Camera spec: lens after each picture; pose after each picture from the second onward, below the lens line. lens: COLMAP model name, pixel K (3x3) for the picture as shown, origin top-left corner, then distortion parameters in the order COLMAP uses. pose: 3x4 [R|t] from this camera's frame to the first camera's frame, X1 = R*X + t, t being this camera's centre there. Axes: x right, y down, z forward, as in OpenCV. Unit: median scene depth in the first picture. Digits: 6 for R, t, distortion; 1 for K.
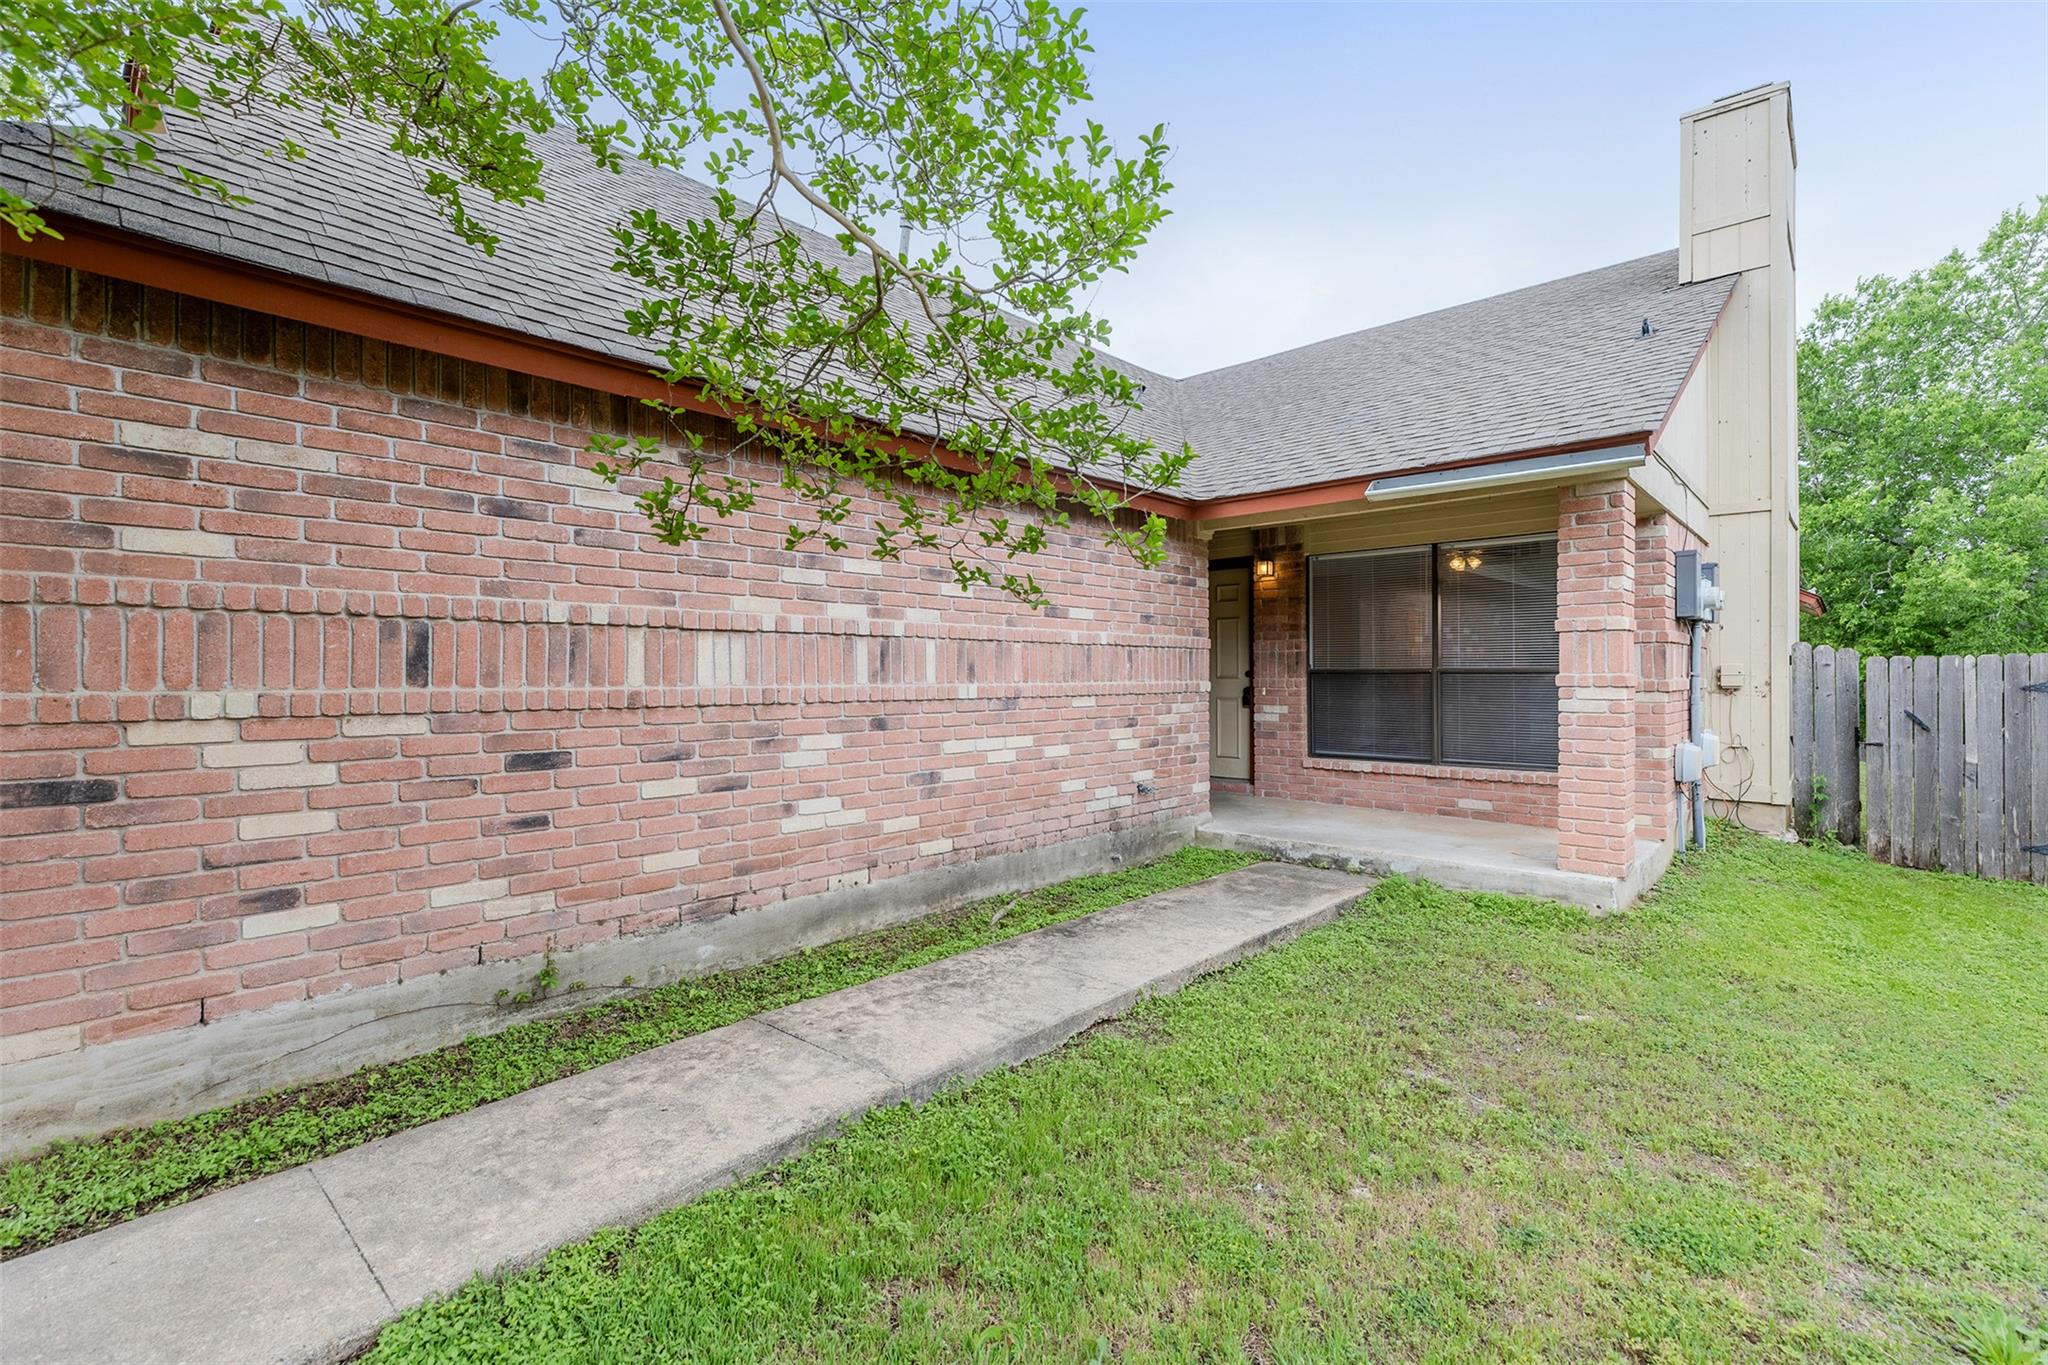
lens RADIAL K [[921.9, 0, 1018.3], [0, 921.9, 676.7], [0, 0, 1]] dist [-0.001620, -0.001298]
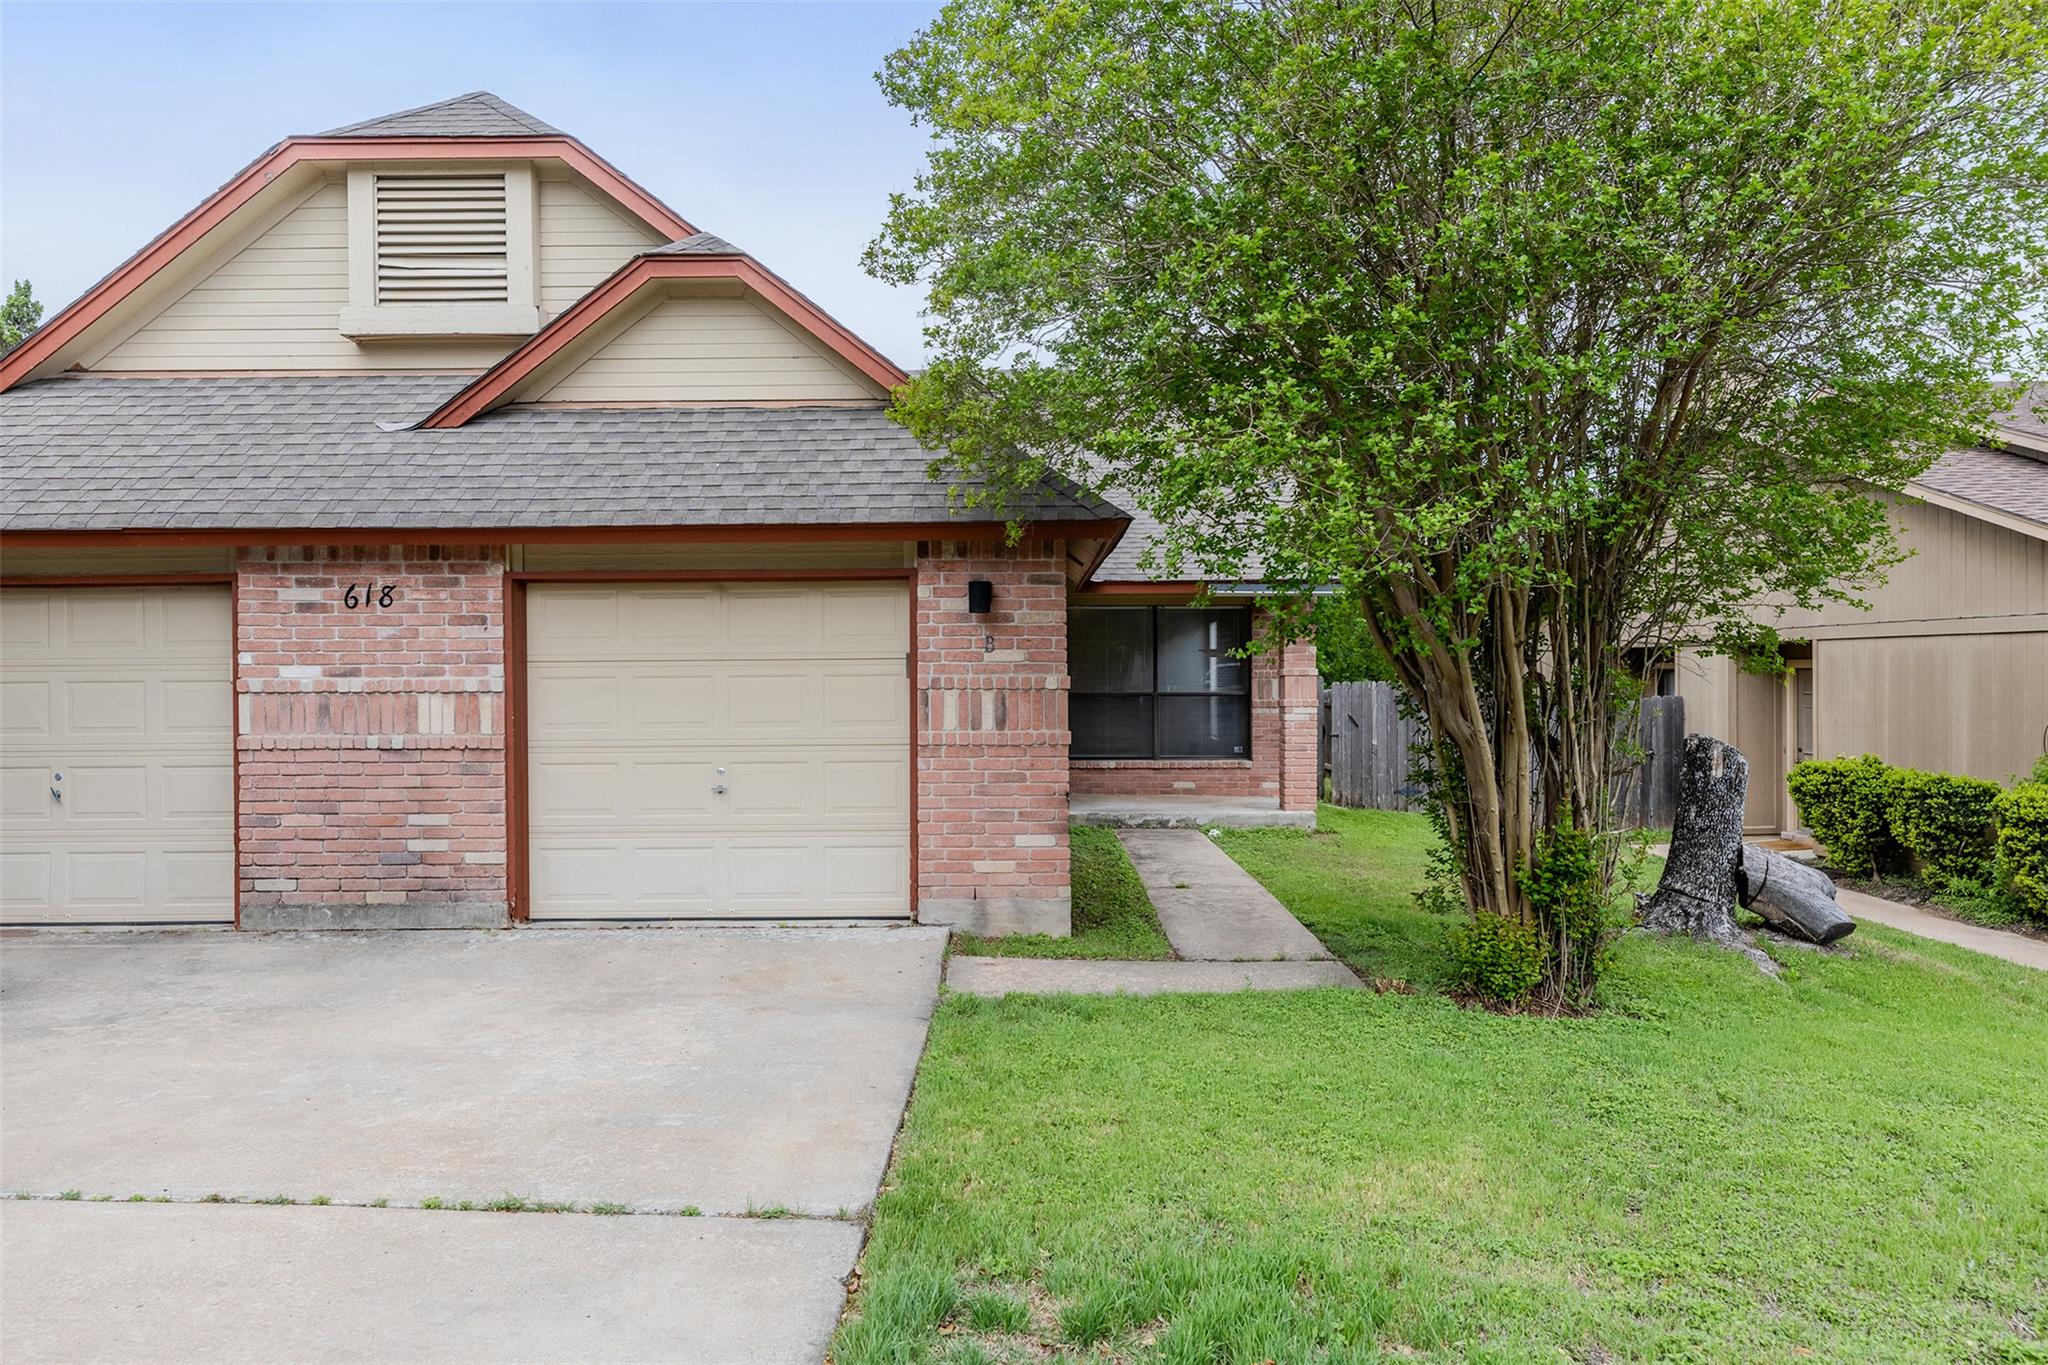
lens RADIAL K [[1440.0, 0, 1028.3], [0, 1440.0, 684.9], [0, 0, 1]] dist [-0.004821, 0.002595]
pose [[0.732985, -0.008255, 0.680195, -1.416075], [0.002070, 0.999949, 0.009904, -0.050538], [-0.680242, -0.005852, 0.732964, -0.587331]]
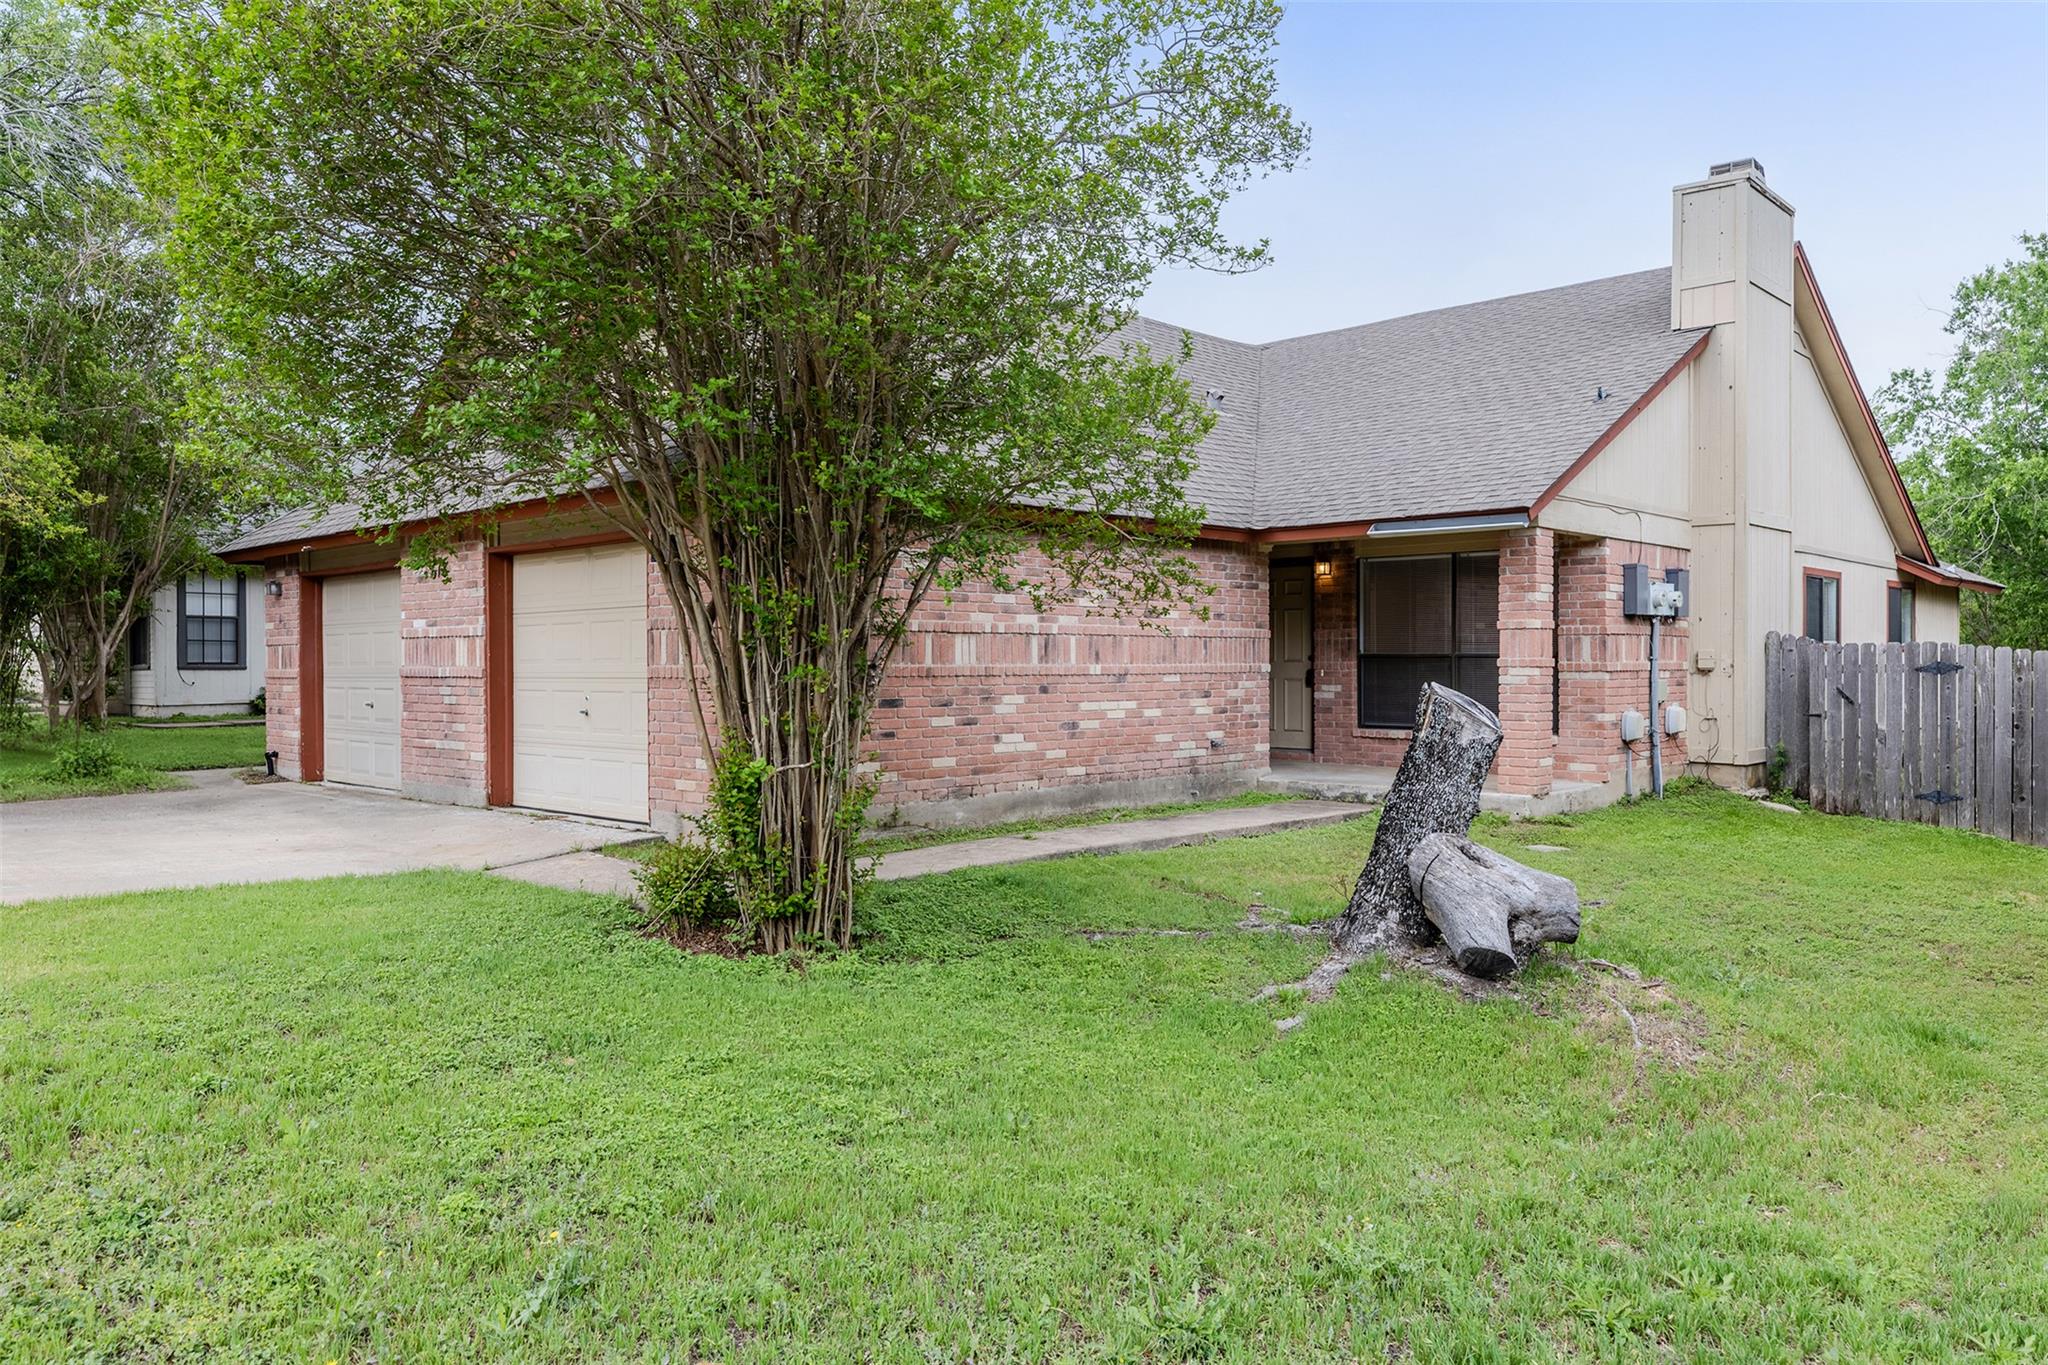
lens RADIAL K [[1440.0, 0, 1022.3], [0, 1440.0, 680.3], [0, 0, 1]] dist [-0.004821, 0.002595]
pose [[0.999820, 0.000229, -0.018982, -0.106349], [-0.000005, 0.999930, 0.011793, 0.004760], [0.018983, -0.011790, 0.999750, -1.110000]]
